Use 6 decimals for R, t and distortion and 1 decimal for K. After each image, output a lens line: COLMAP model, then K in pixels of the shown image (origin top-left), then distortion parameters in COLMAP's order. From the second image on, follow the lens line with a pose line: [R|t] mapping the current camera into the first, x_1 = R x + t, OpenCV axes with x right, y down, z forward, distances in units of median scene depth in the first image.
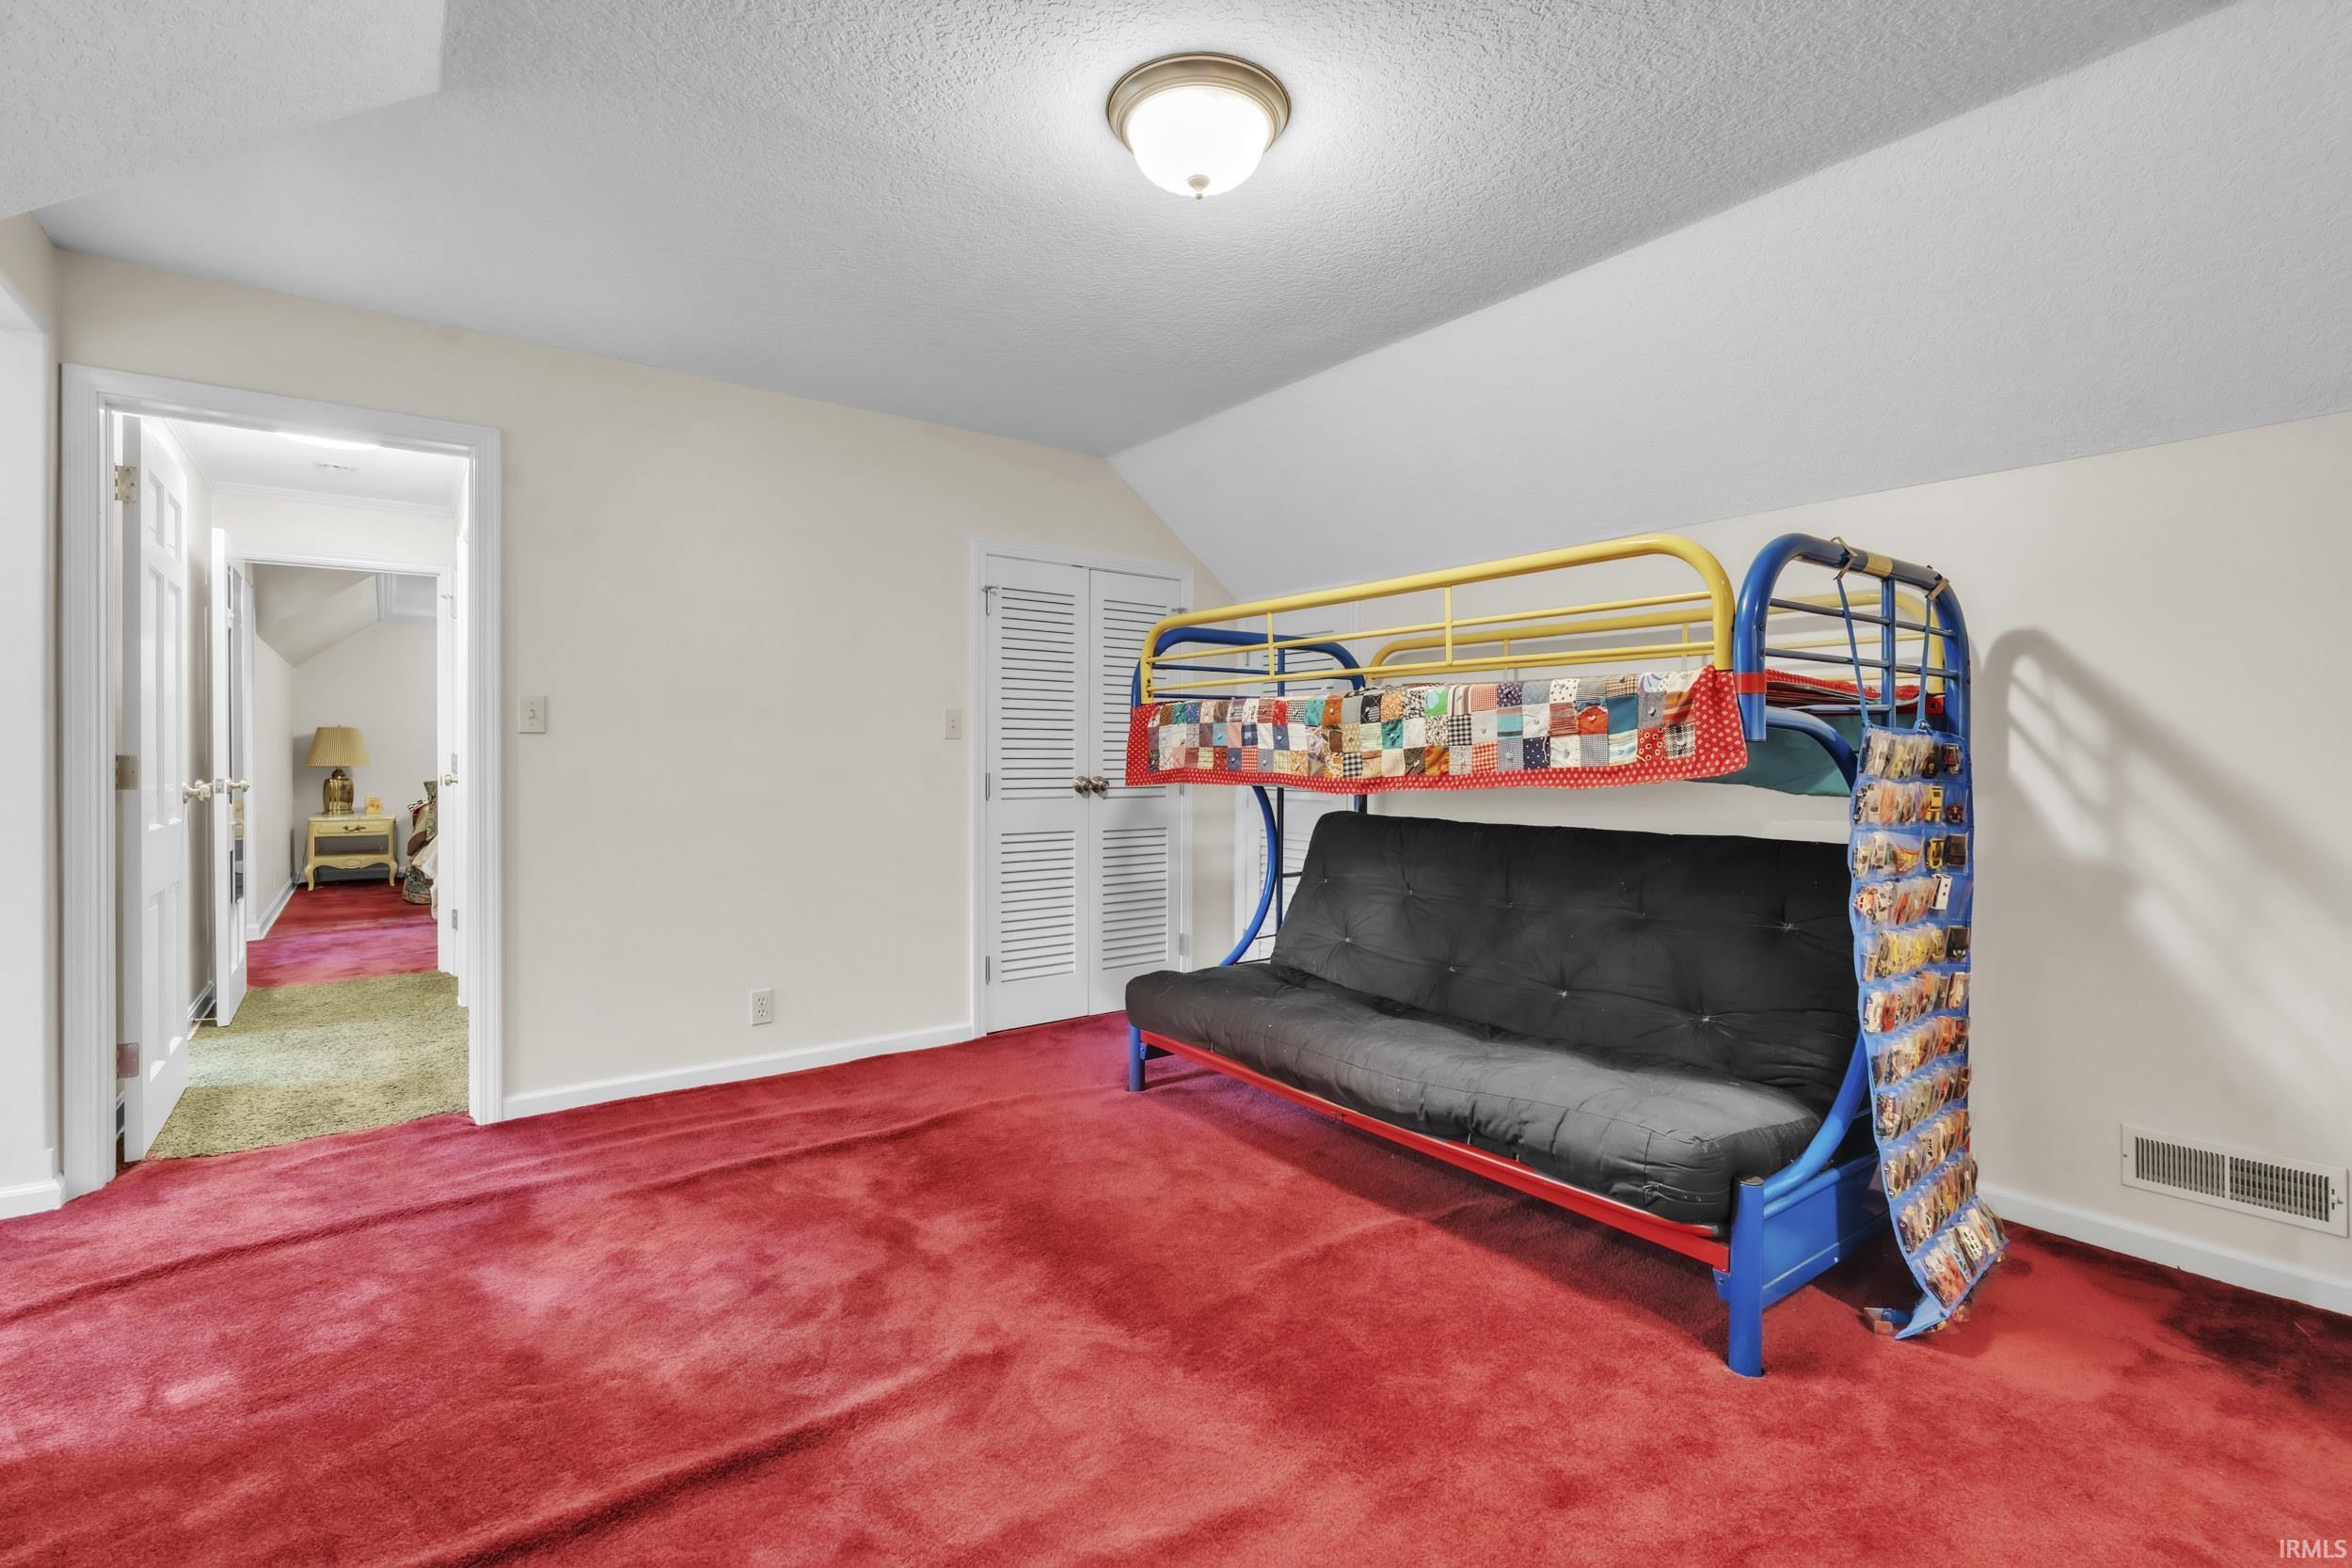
lens RADIAL K [[1069.2, 0, 1167.6], [0, 1069.2, 772.3], [0, 0, 1]] dist [-0.012602, 0.000458]
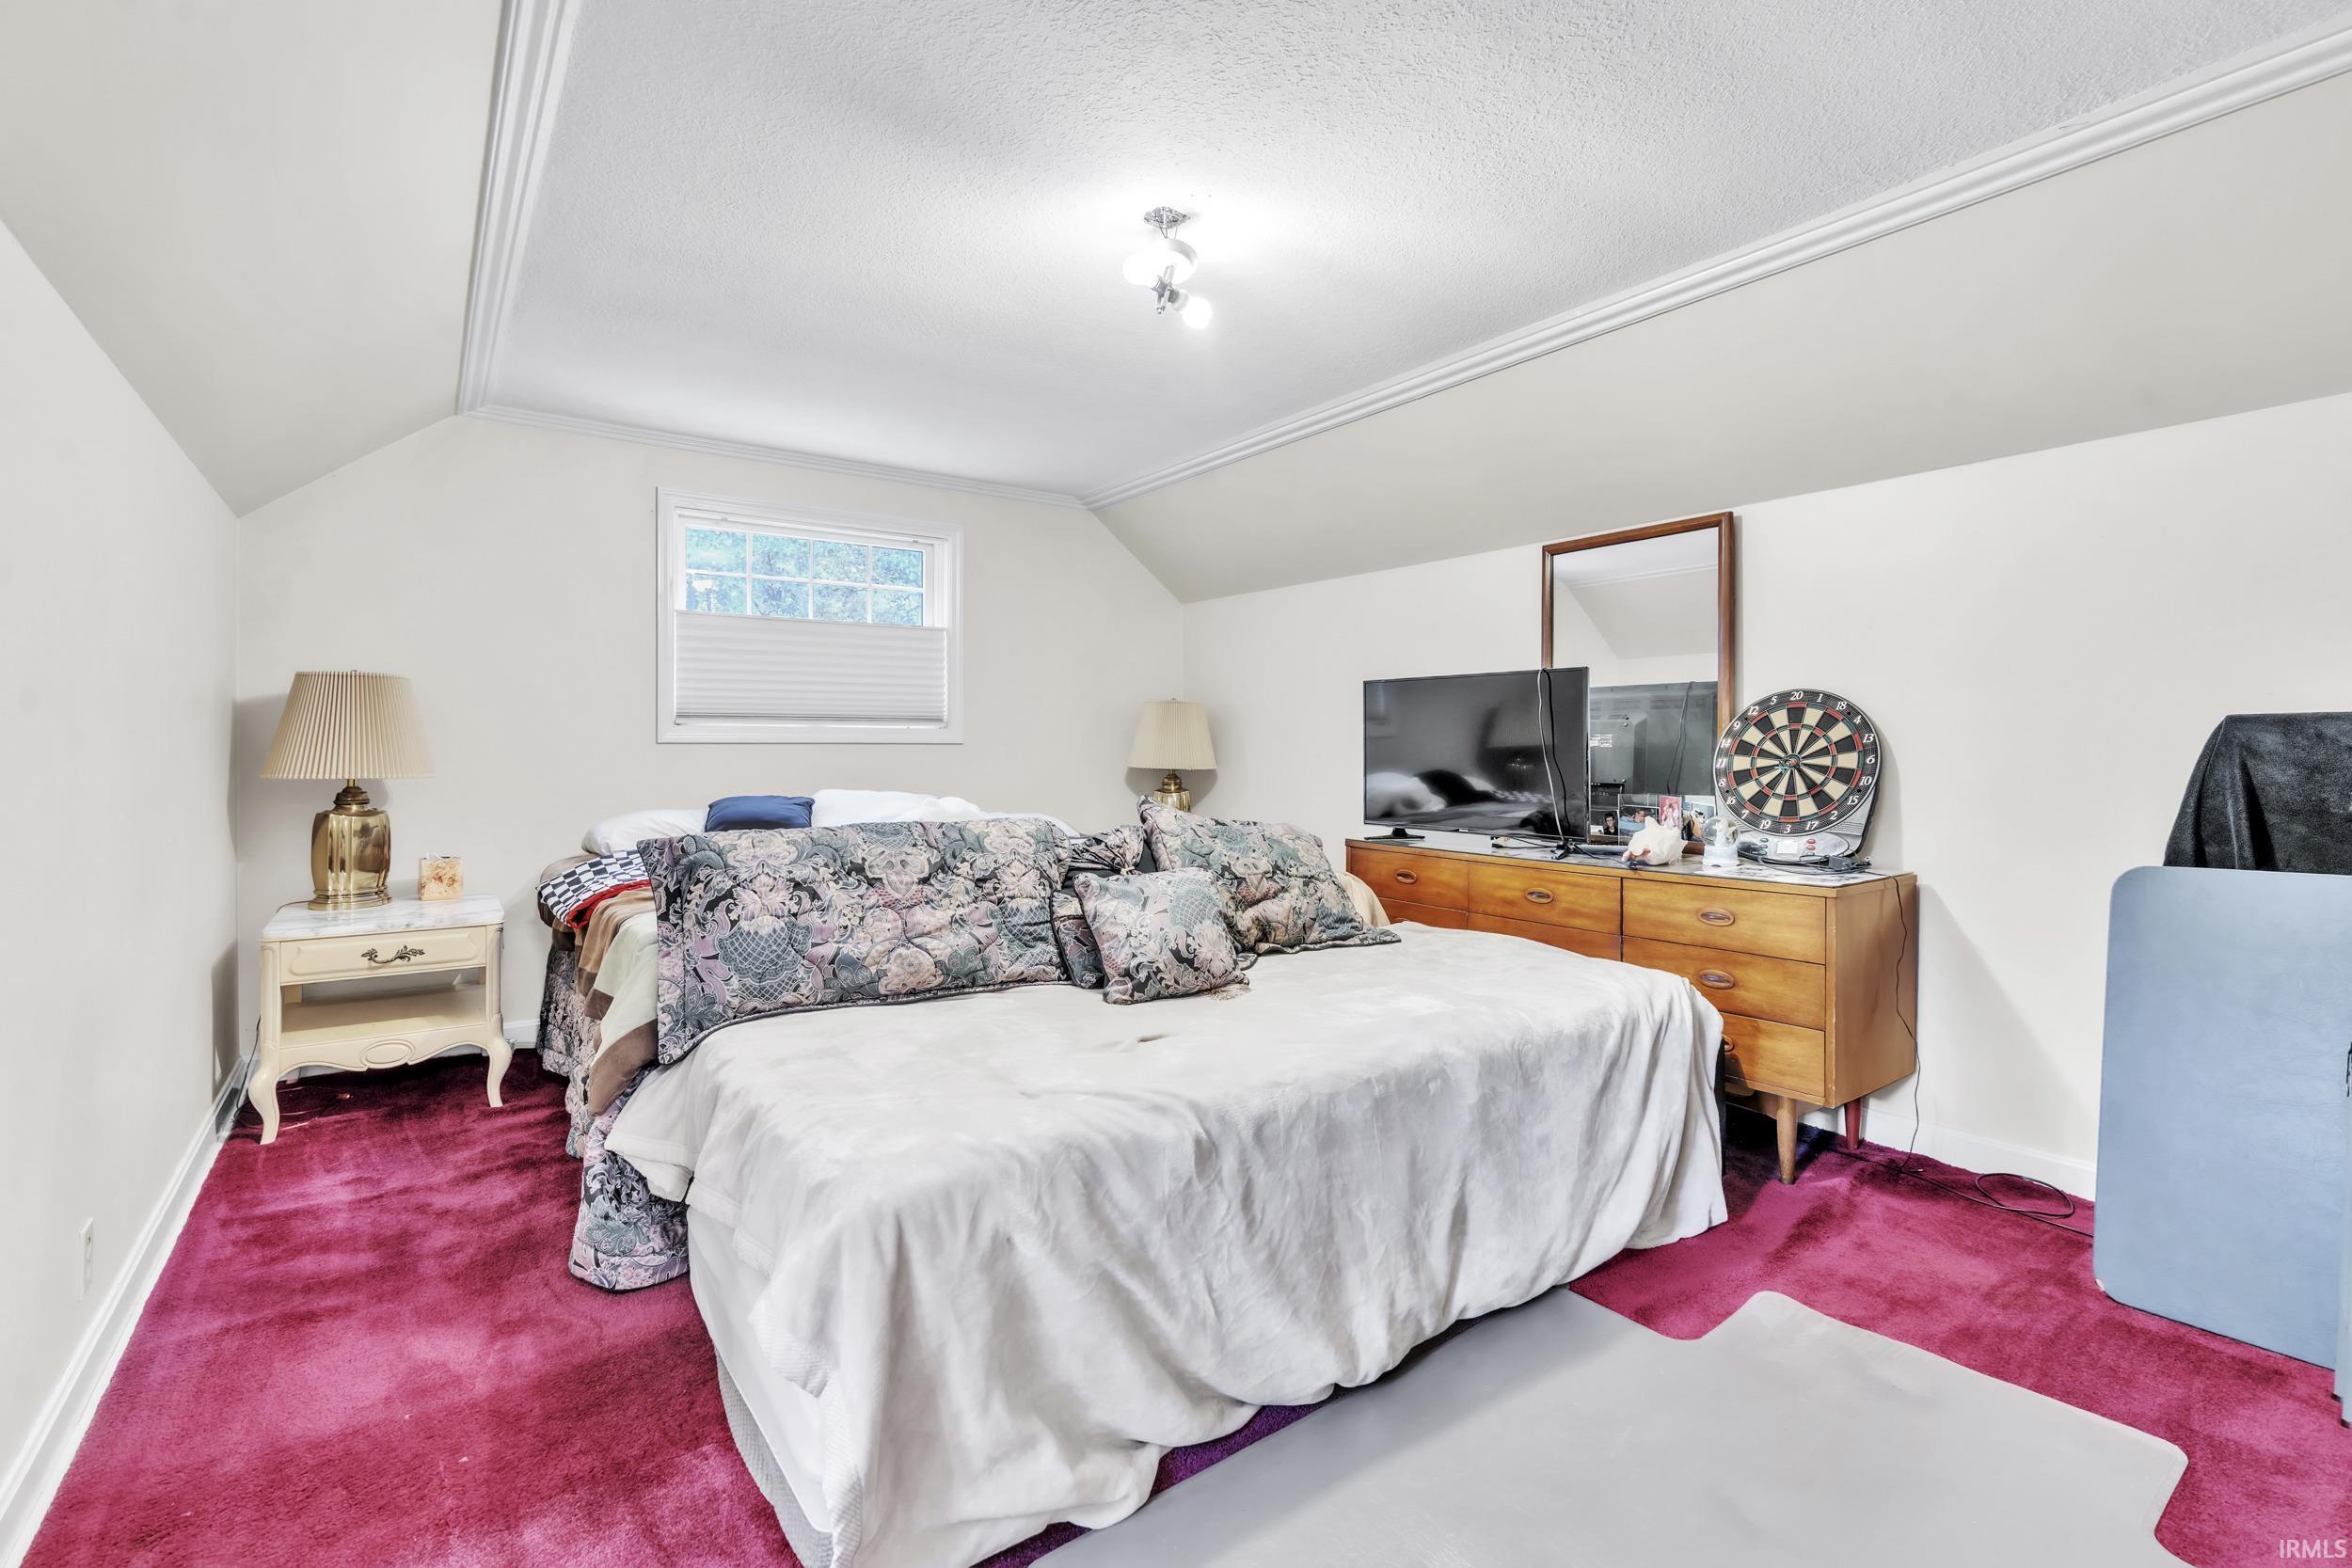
lens RADIAL K [[1069.2, 0, 1183.3], [0, 1069.2, 774.0], [0, 0, 1]] dist [-0.012602, 0.000458]
pose [[0.999921, 0.000382, -0.012542, -0.479944], [-0.000402, 0.999999, -0.001530, -0.007082], [0.012541, 0.001534, 0.999920, 0.625161]]
